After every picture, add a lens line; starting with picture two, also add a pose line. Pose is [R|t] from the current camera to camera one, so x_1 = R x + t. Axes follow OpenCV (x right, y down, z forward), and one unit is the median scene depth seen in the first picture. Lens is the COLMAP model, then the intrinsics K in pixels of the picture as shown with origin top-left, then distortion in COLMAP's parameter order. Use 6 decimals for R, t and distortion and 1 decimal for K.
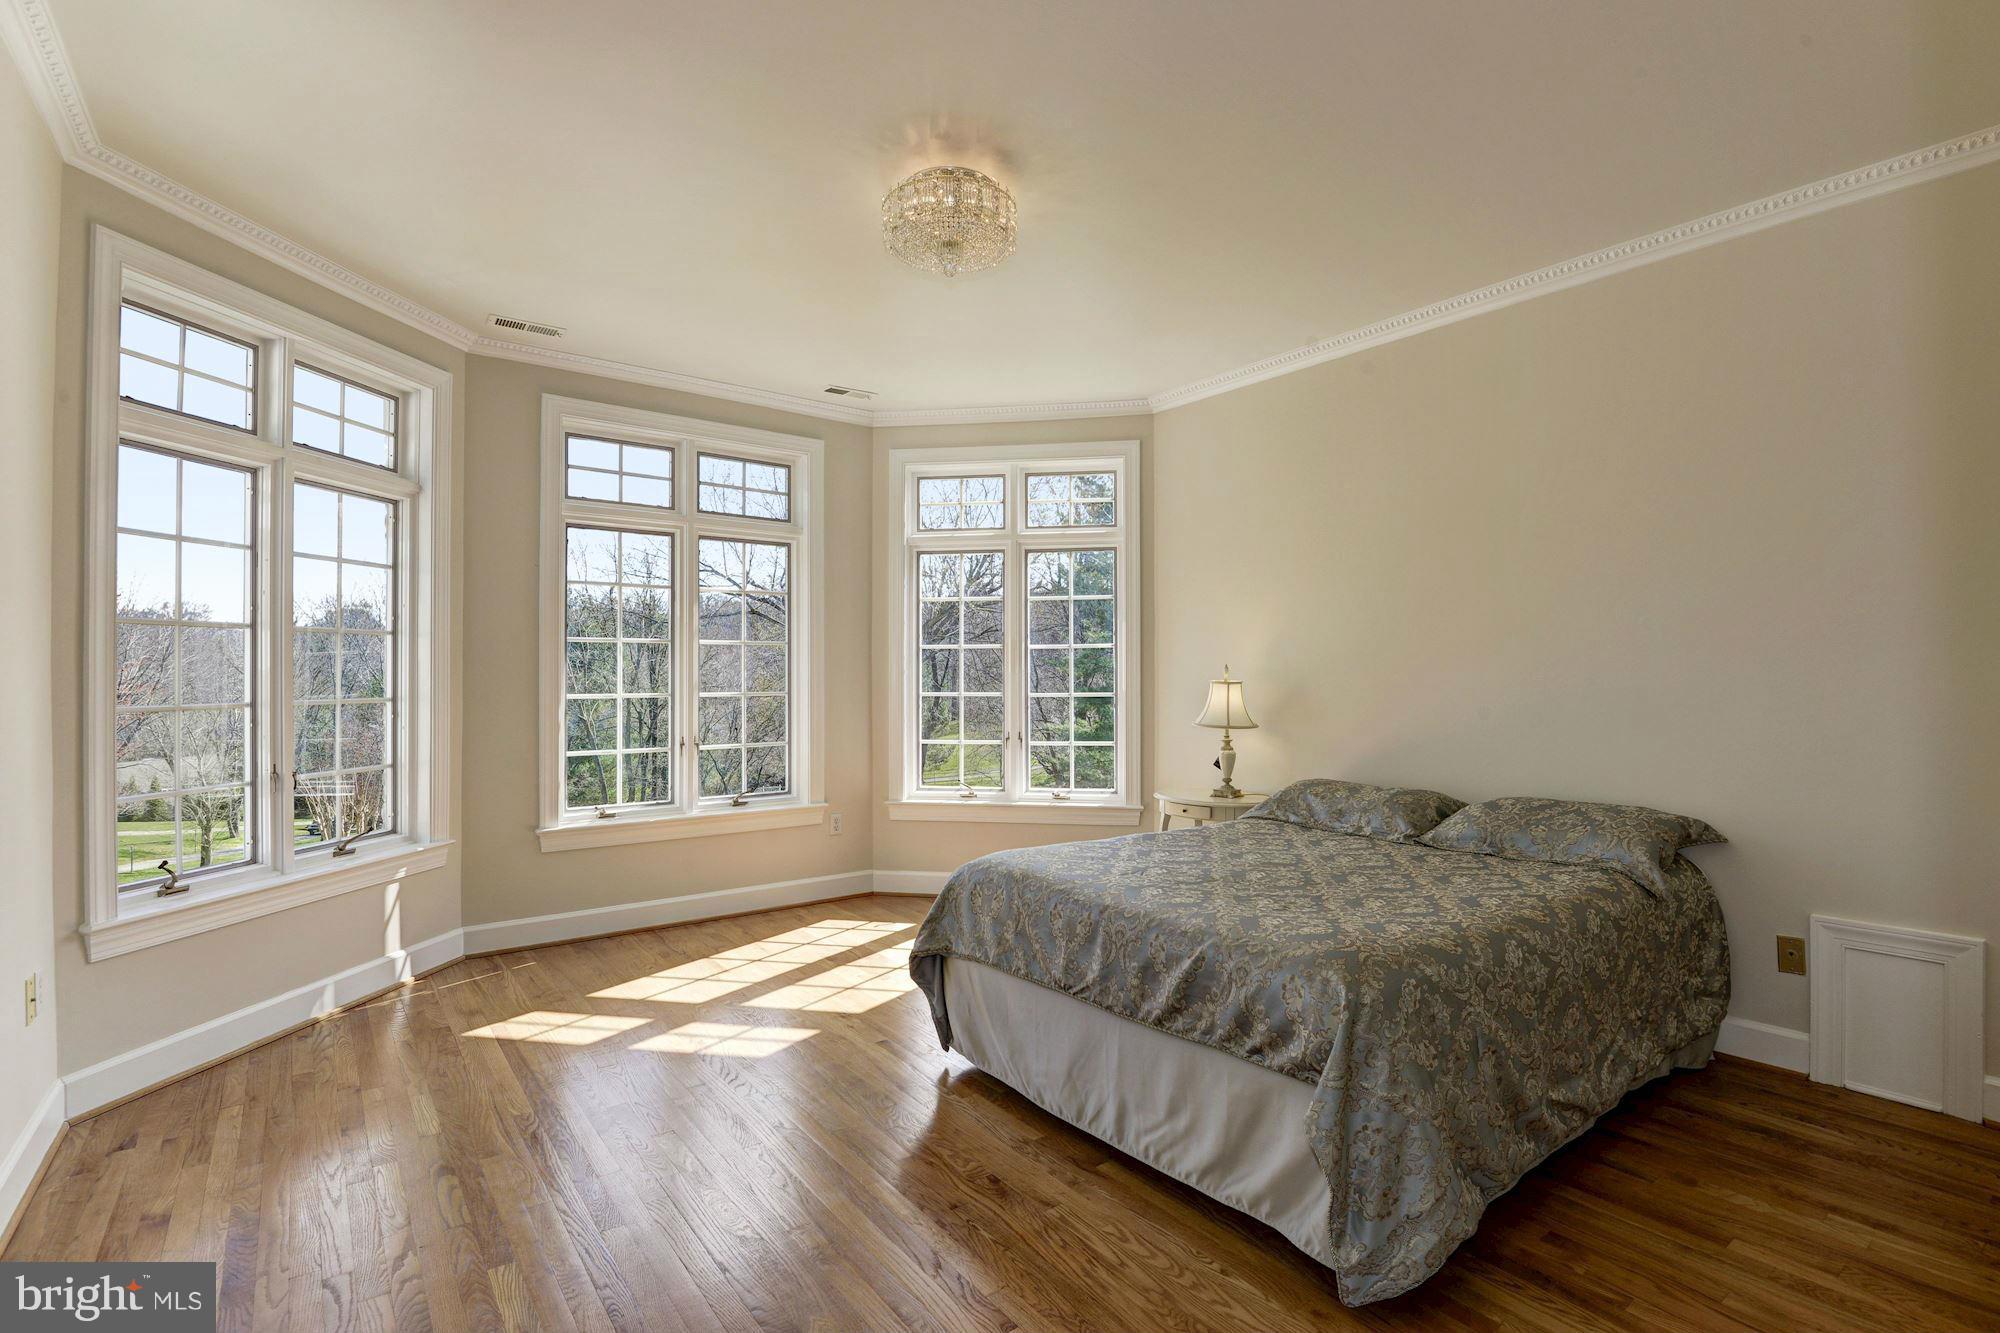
lens RADIAL K [[929.1, 0, 1001.3], [0, 929.1, 677.2], [0, 0, 1]] dist [0.018556, -0.031540]
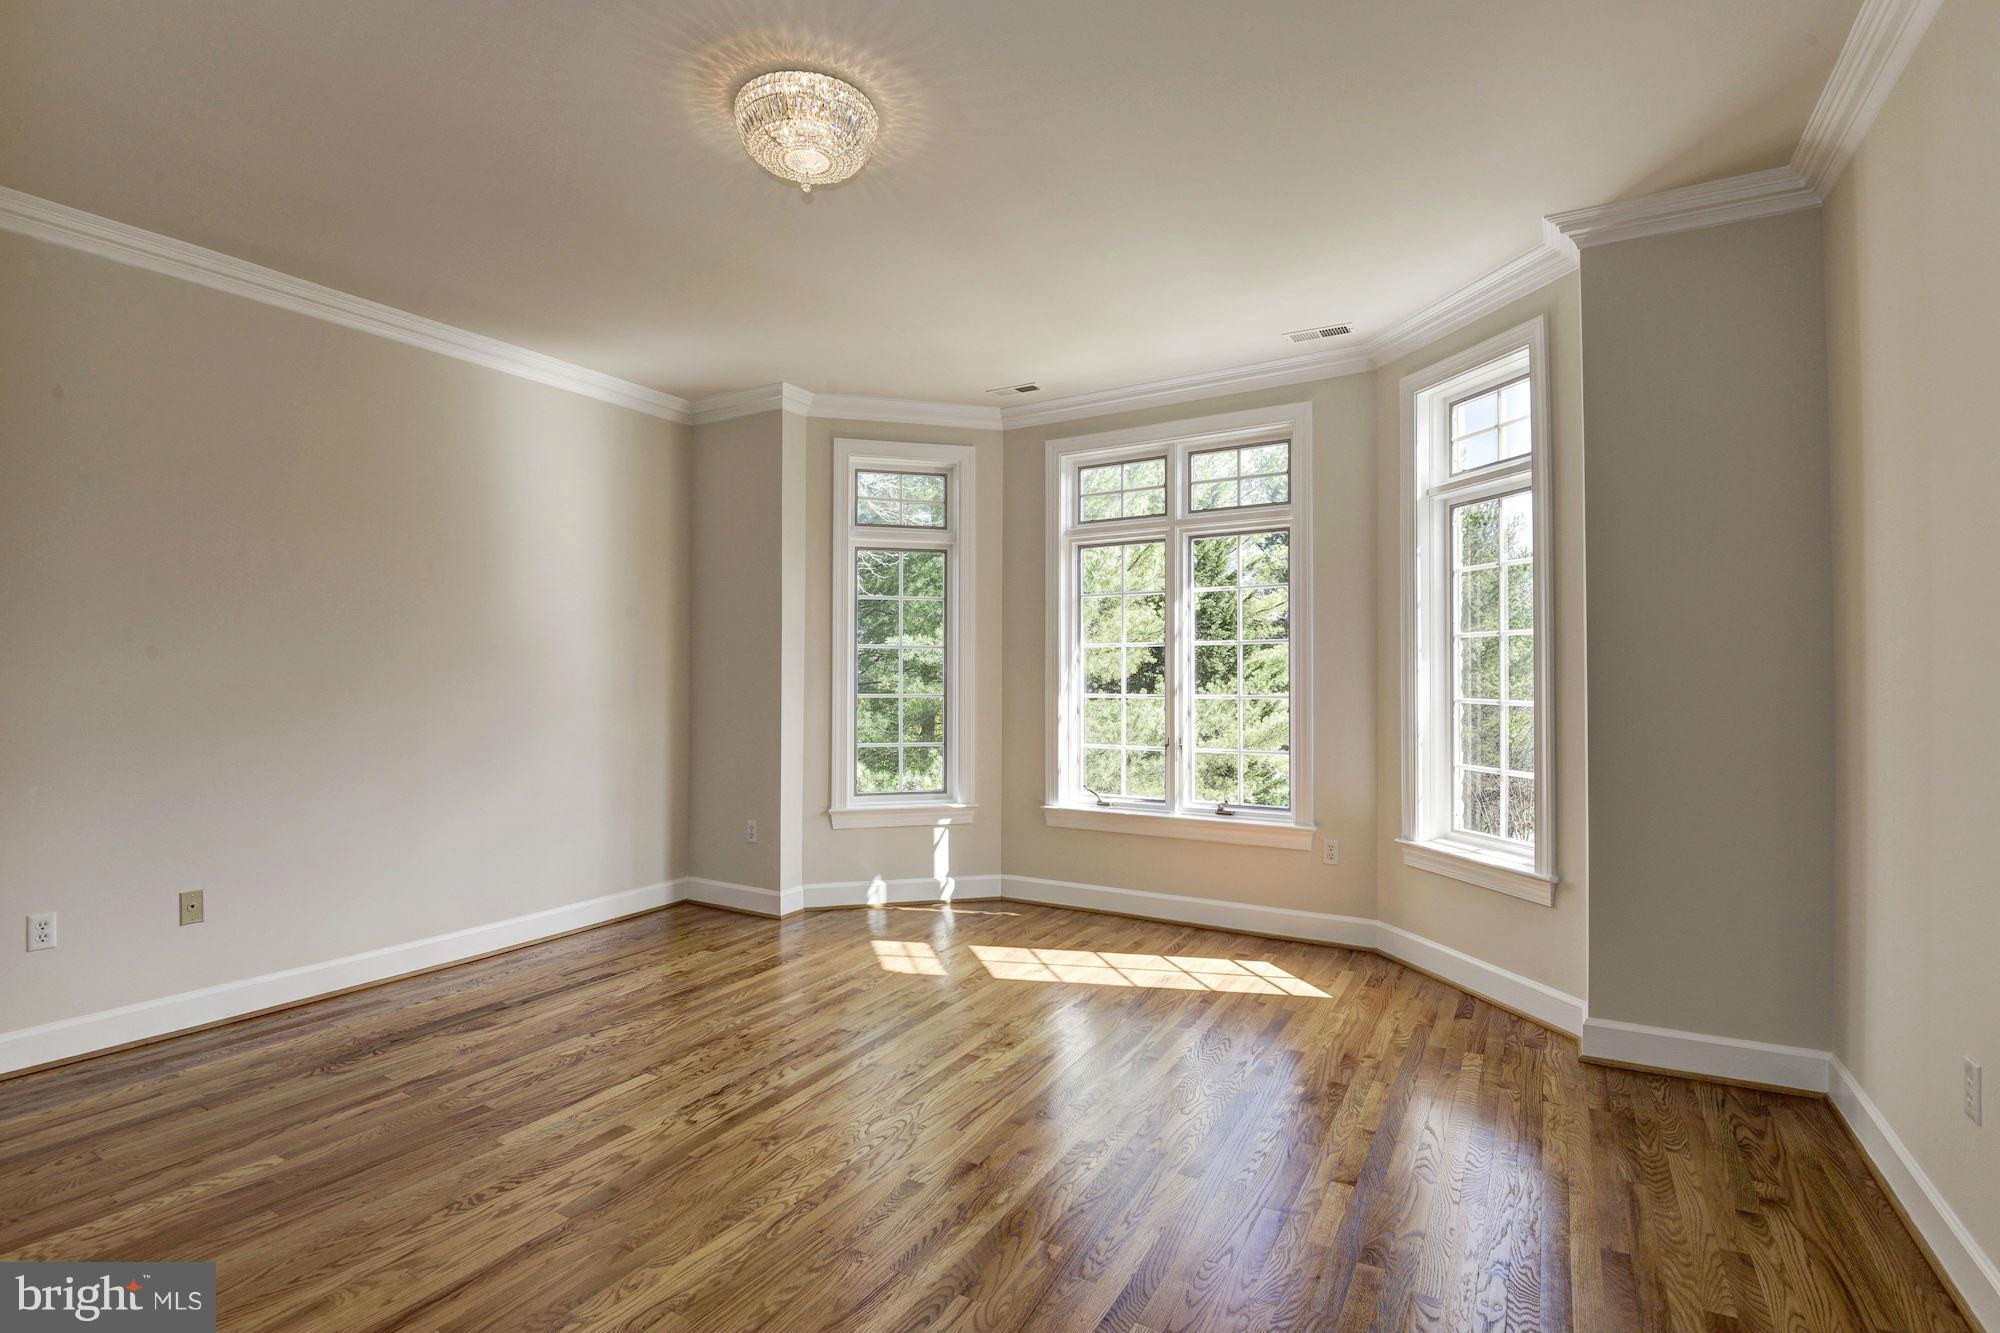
lens RADIAL K [[929.1, 0, 1001.3], [0, 929.1, 677.2], [0, 0, 1]] dist [0.018556, -0.031540]
pose [[0.378308, -0.000333, -0.925680, 0.549624], [-0.001882, 0.999998, -0.001129, 0.000515], [0.925678, 0.002169, 0.378307, 0.473071]]
